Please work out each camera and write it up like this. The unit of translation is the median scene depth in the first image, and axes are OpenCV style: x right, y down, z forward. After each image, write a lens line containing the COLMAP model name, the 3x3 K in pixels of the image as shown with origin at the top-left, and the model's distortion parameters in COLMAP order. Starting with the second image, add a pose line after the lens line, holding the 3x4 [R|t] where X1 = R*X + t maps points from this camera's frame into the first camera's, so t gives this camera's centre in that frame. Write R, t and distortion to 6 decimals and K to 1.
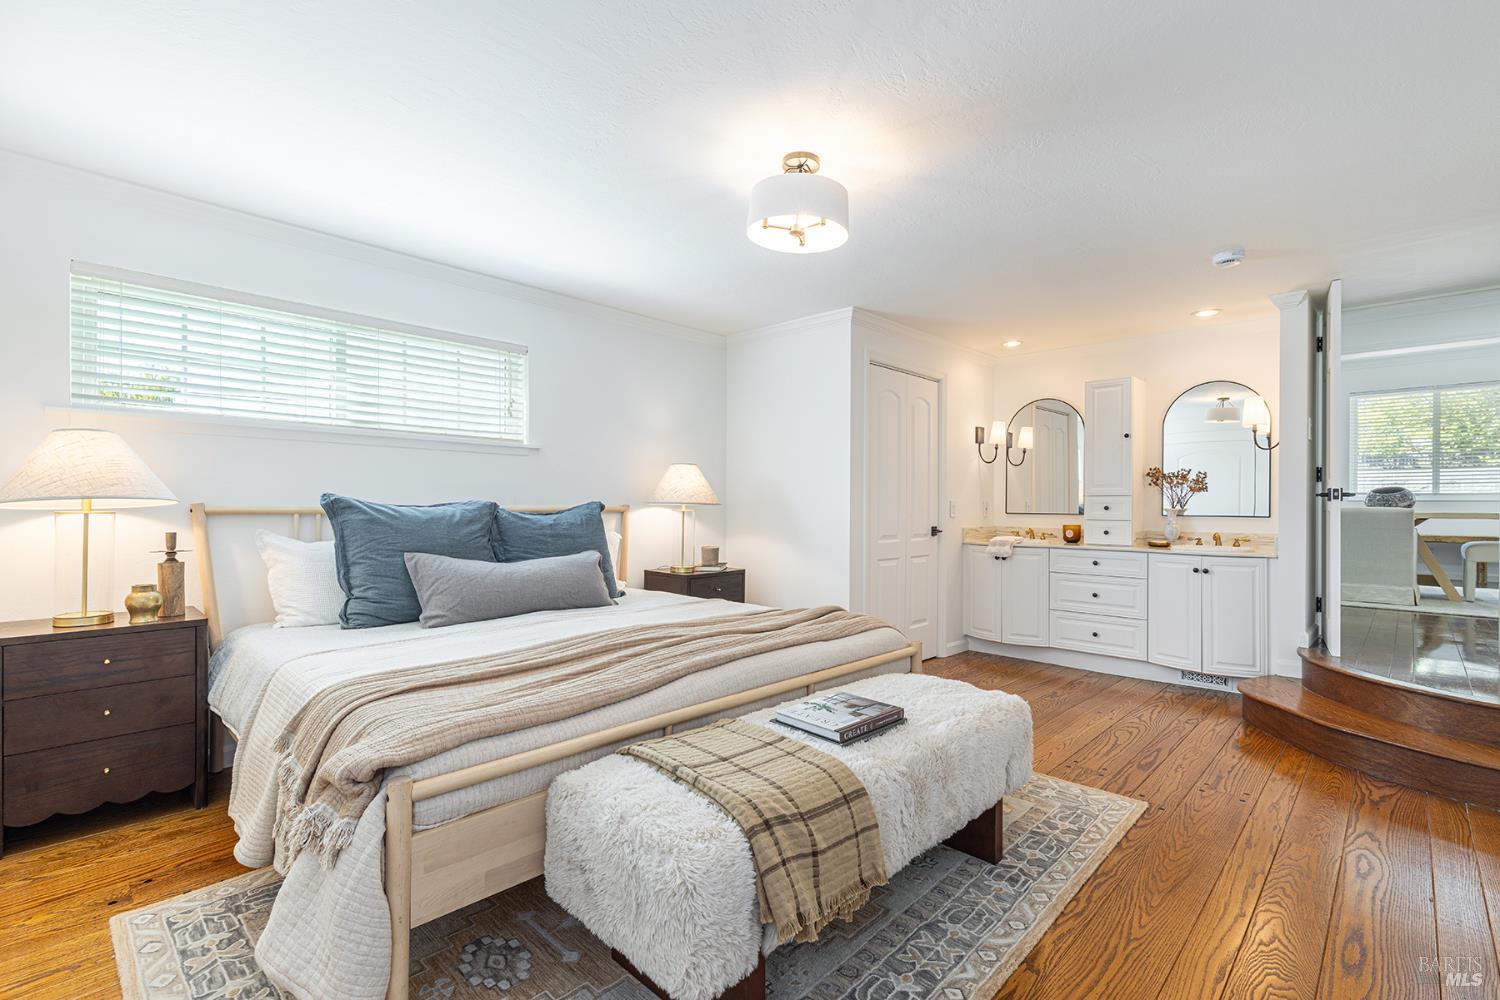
lens RADIAL K [[678.7, 0, 747.4], [0, 678.7, 498.7], [0, 0, 1]] dist [0.003934, 0.000542]
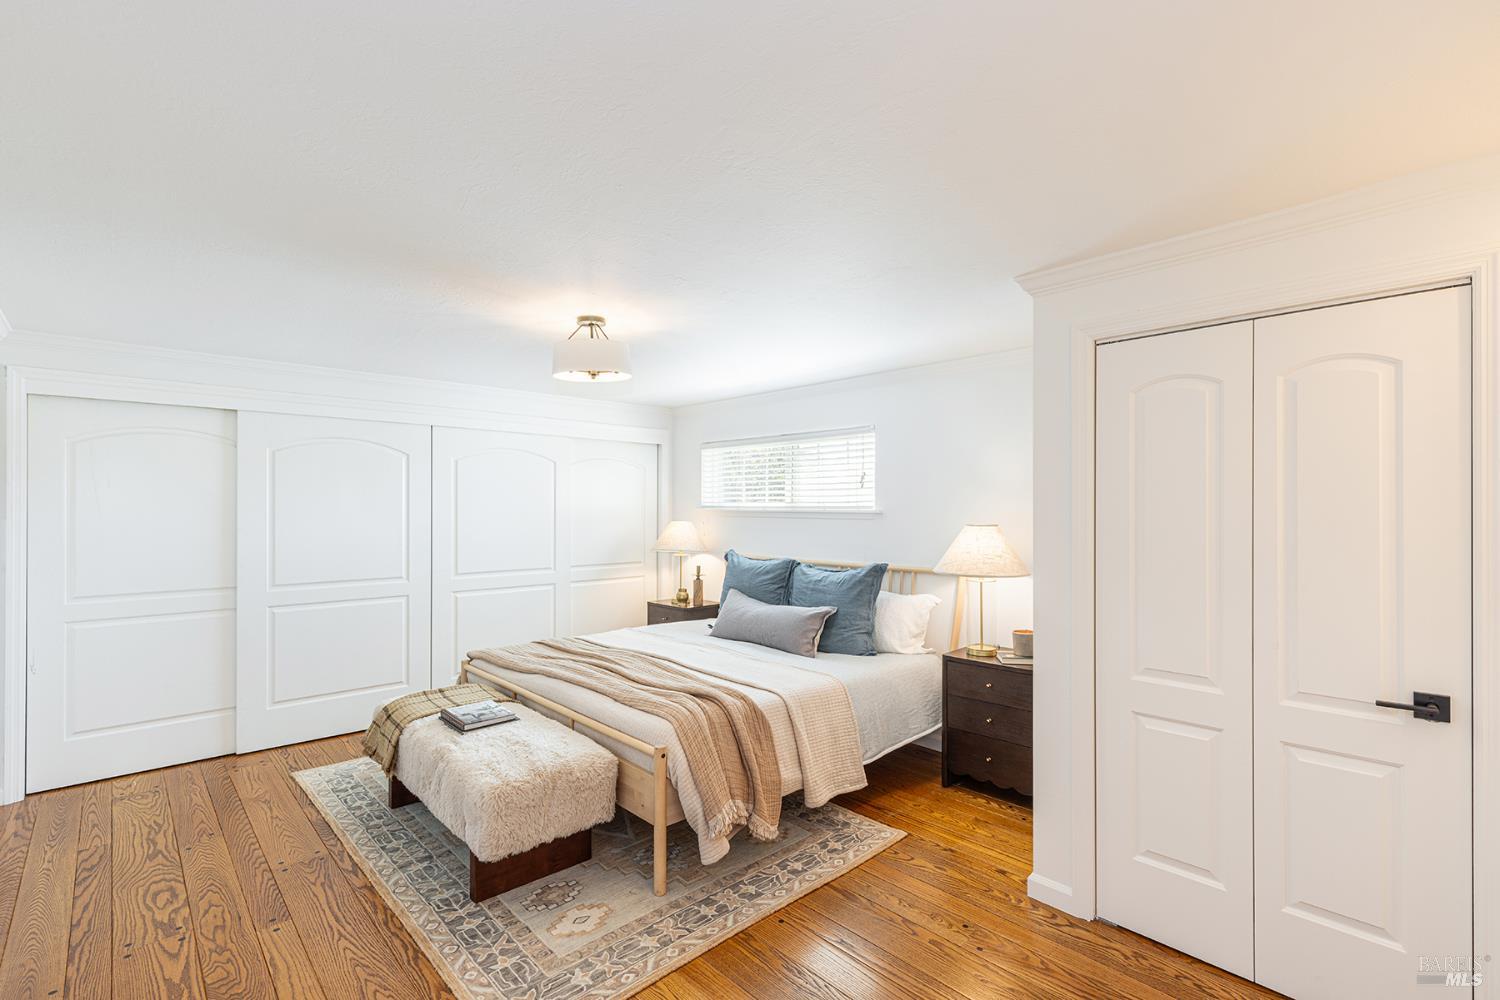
lens RADIAL K [[678.7, 0, 747.4], [0, 678.7, 508.5], [0, 0, 1]] dist [0.003934, 0.000542]
pose [[-0.047325, -0.008298, -0.998845, 1.636150], [0.005215, 0.999950, -0.008554, -0.143251], [0.998866, -0.005614, -0.047280, 1.640813]]
